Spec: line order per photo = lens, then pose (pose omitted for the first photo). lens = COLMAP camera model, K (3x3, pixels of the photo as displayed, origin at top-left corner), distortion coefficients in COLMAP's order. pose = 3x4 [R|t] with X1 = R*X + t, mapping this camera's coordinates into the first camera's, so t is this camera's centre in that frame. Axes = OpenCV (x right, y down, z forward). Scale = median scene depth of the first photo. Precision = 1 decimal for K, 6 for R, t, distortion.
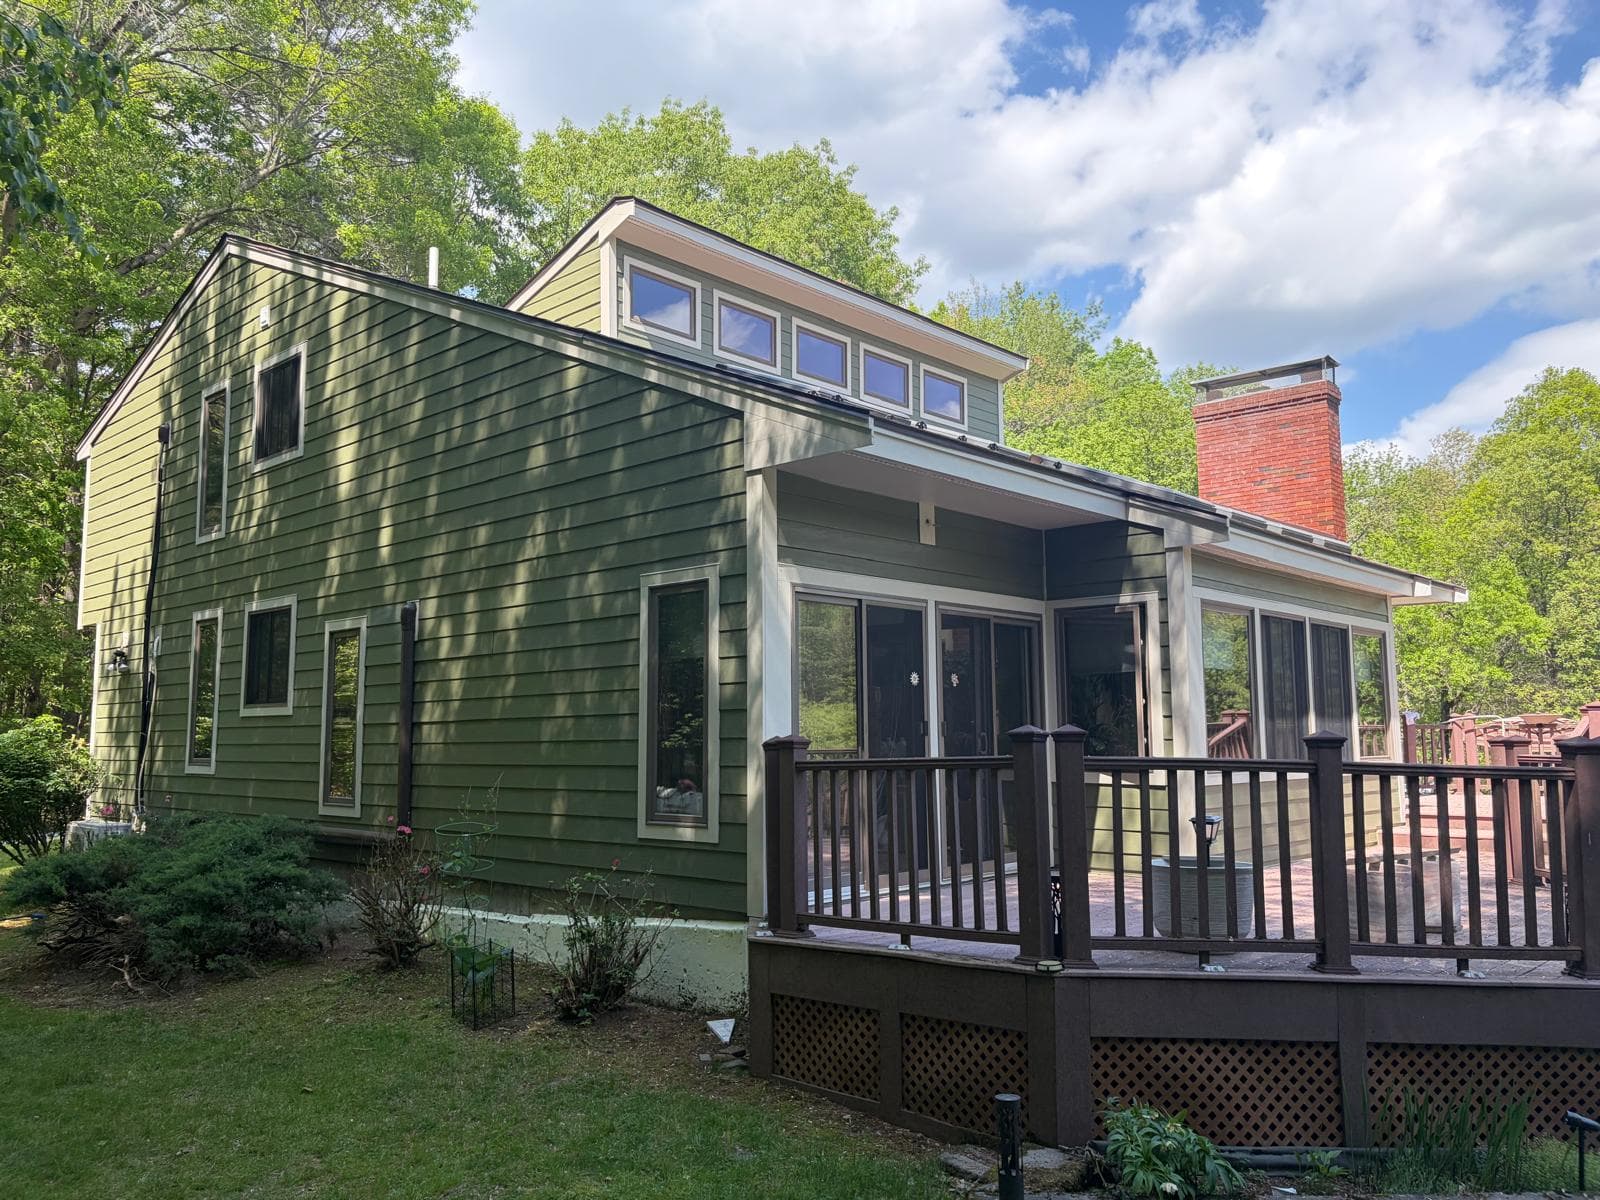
lens RADIAL K [[1221.0, 0, 785.7], [0, 1221.0, 607.4], [0, 0, 1]] dist [0.047942, -0.044275]
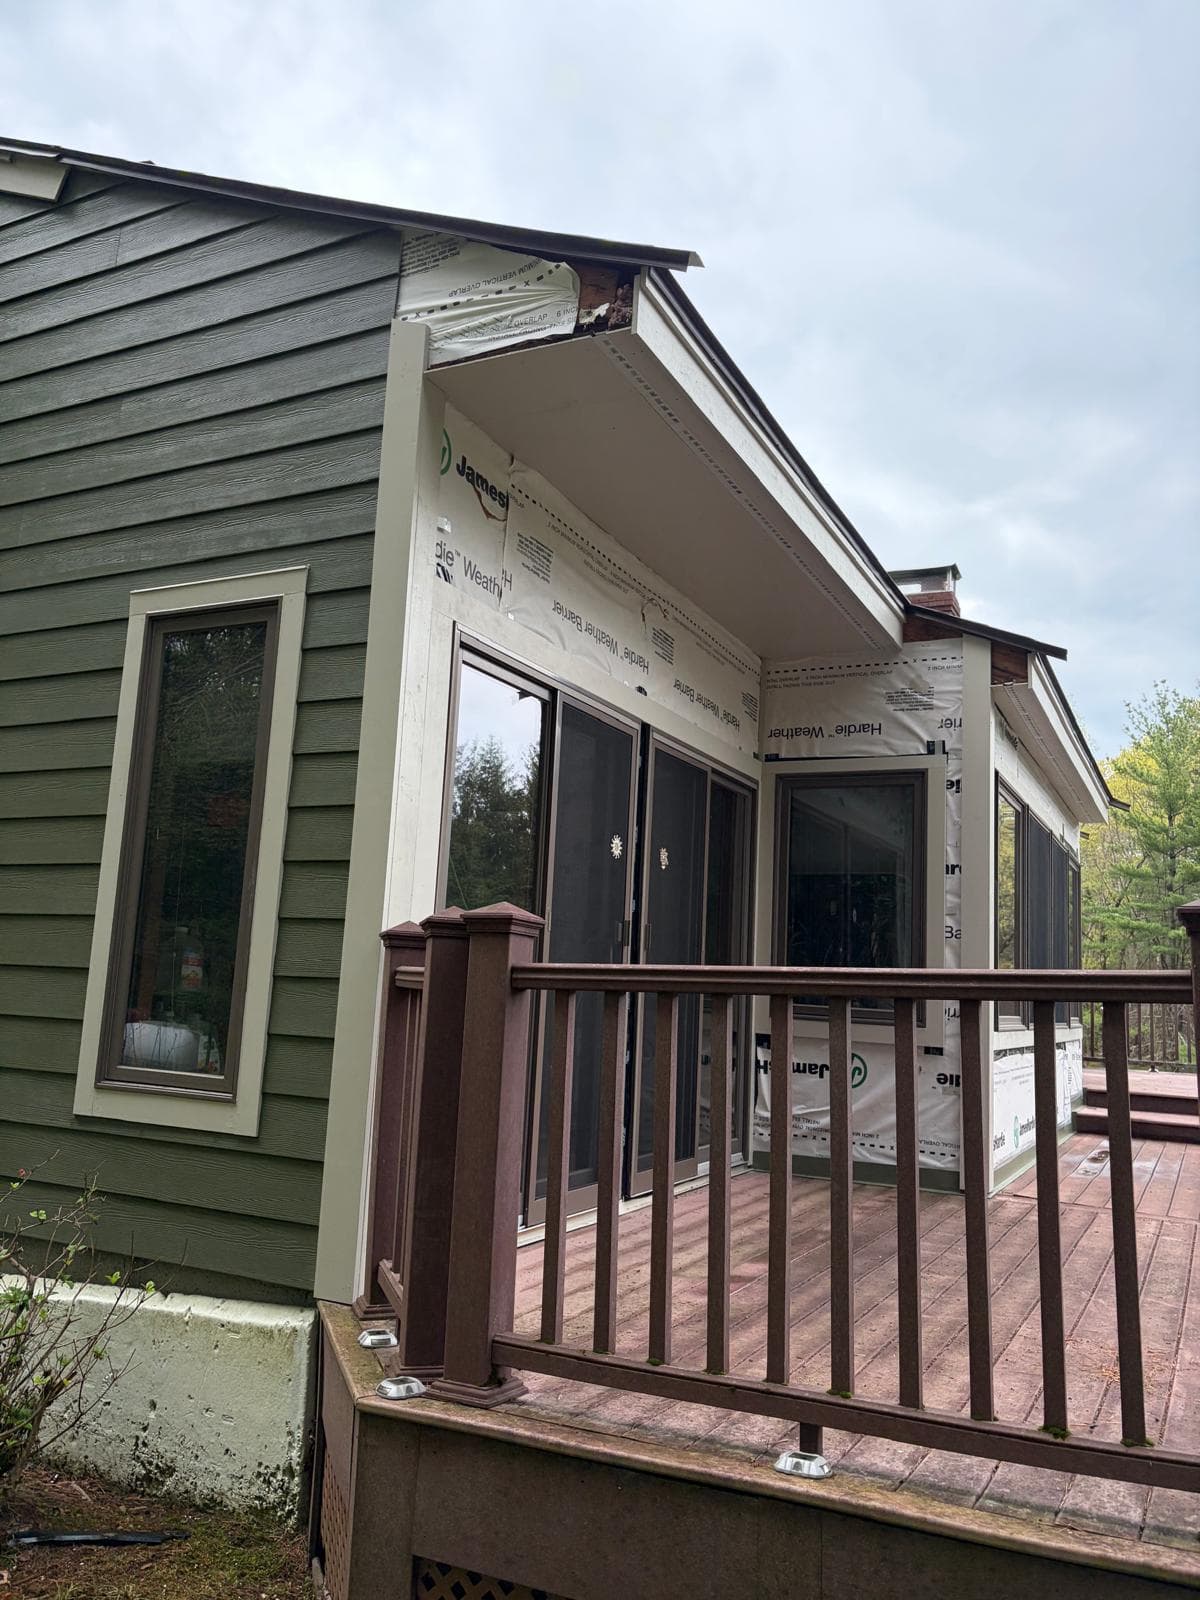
lens RADIAL K [[1221.0, 0, 592.0], [0, 1221.0, 800.5], [0, 0, 1]] dist [0.047942, -0.044275]
pose [[0.958627, 0.095600, 0.268132, -0.066798], [-0.085323, 0.995111, -0.049749, 0.070867], [-0.271577, 0.024813, 0.962097, 0.470796]]
